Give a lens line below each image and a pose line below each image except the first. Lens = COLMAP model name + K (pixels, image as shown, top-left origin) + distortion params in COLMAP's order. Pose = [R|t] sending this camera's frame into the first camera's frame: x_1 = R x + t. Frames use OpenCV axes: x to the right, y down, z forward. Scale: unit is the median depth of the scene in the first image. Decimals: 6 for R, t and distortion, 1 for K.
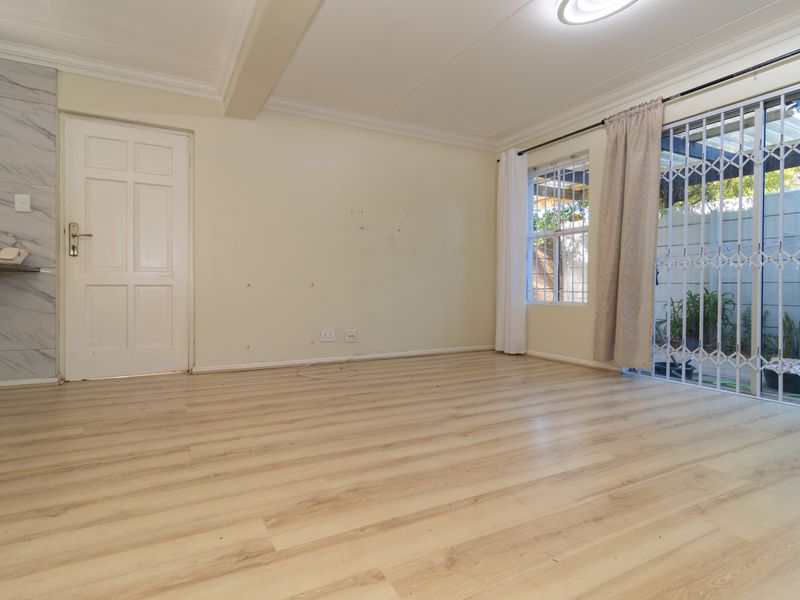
lens RADIAL K [[422.0, 0, 396.5], [0, 422.0, 286.0], [0, 0, 1]] dist [-0.000369, 0.000129]
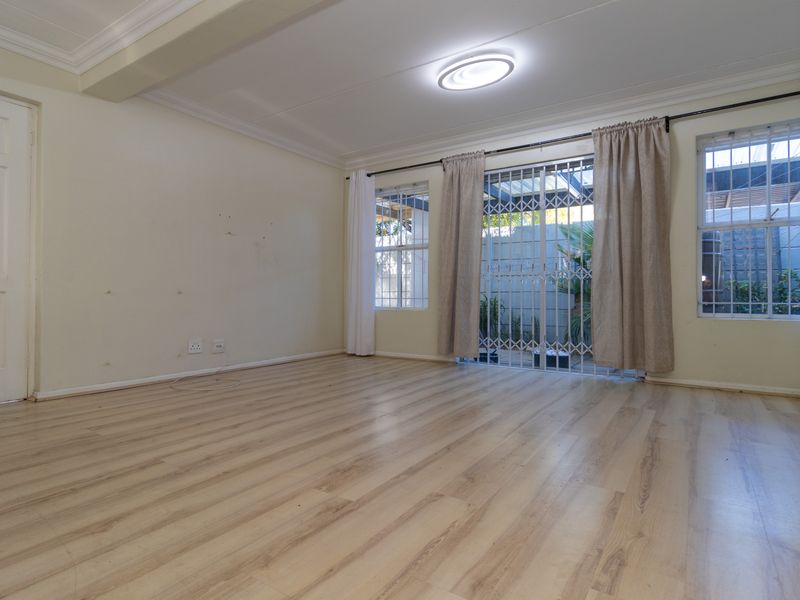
lens RADIAL K [[440.5, 0, 397.0], [0, 440.5, 286.6], [0, 0, 1]] dist [0.000550, -0.000004]
pose [[0.878569, 0.008152, 0.477546, -0.277951], [0.001858, 0.999788, -0.020486, 0.006764], [-0.477612, 0.018885, 0.878368, -0.076153]]
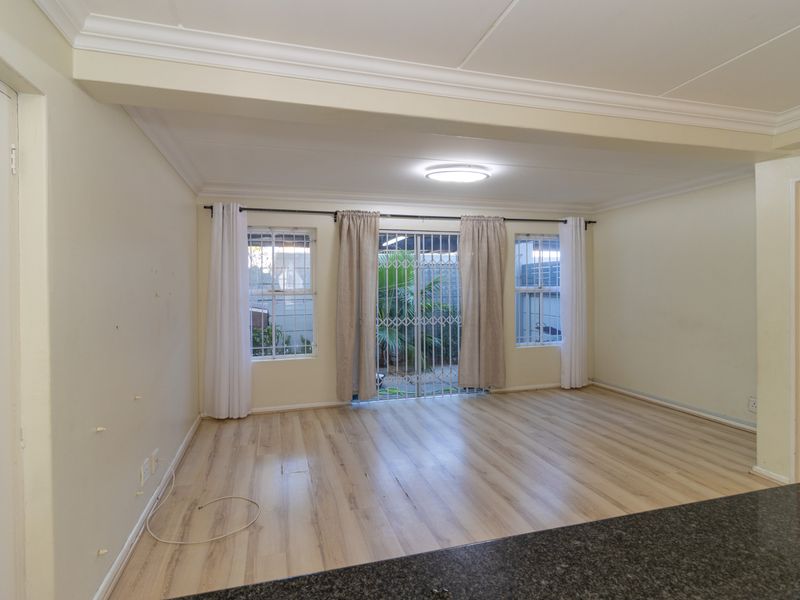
lens RADIAL K [[440.5, 0, 397.0], [0, 440.5, 286.6], [0, 0, 1]] dist [0.000550, -0.000004]
pose [[0.206429, -0.010305, 0.978407, -0.893325], [0.011827, 0.999898, 0.008036, -0.199754], [-0.978390, 0.009912, 0.206530, 0.625527]]
